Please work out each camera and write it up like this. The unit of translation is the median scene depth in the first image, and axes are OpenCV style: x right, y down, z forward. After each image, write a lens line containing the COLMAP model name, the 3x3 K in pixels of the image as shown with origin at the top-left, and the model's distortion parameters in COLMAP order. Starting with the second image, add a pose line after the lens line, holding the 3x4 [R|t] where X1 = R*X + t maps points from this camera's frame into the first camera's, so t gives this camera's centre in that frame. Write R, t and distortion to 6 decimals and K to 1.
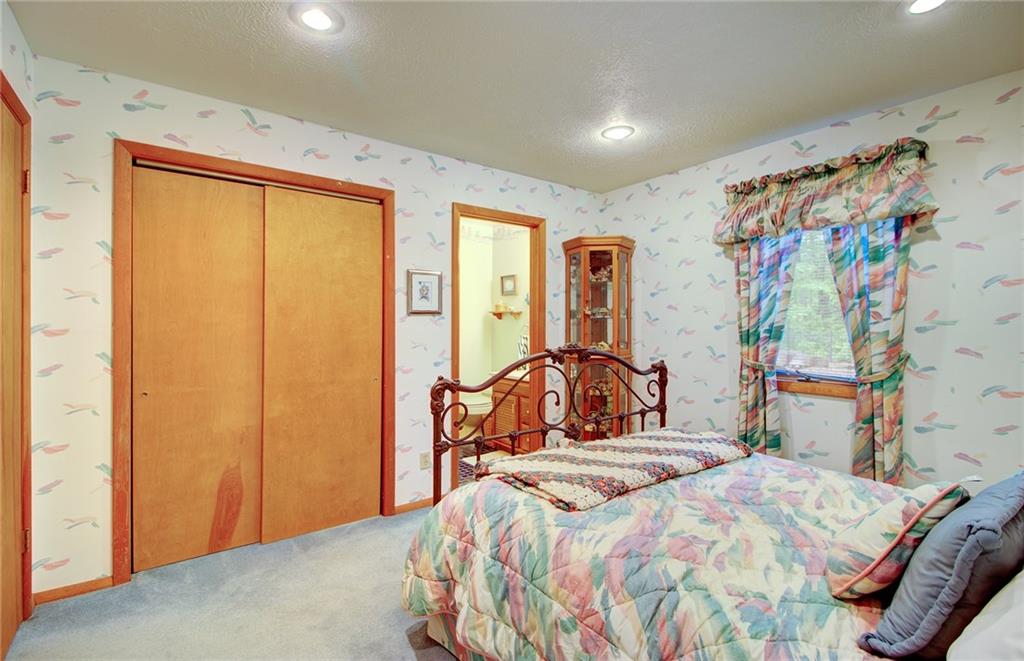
lens RADIAL K [[471.2, 0, 510.5], [0, 471.2, 327.8], [0, 0, 1]] dist [0.003400, -0.007501]
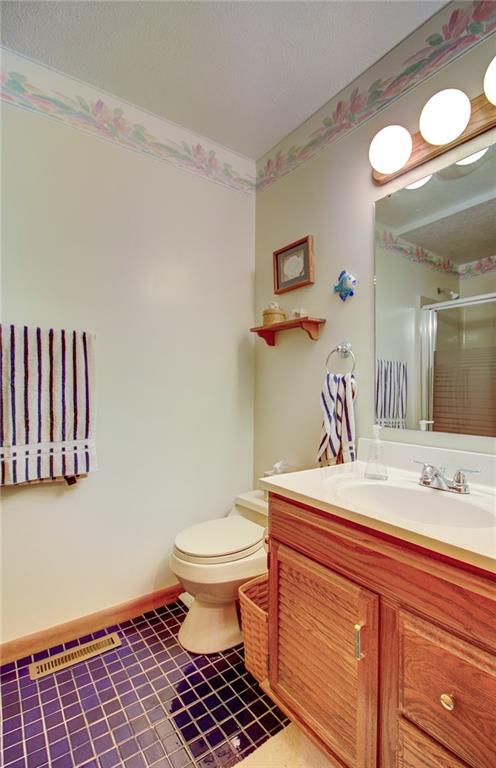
lens RADIAL K [[353.4, 0, 247.7], [0, 353.4, 387.1], [0, 0, 1]] dist [0.003400, -0.007501]
pose [[0.999694, -0.001912, -0.024680, -0.049814], [0.001908, 0.999998, -0.000159, 0.035322], [0.024681, 0.000112, 0.999695, 0.826757]]
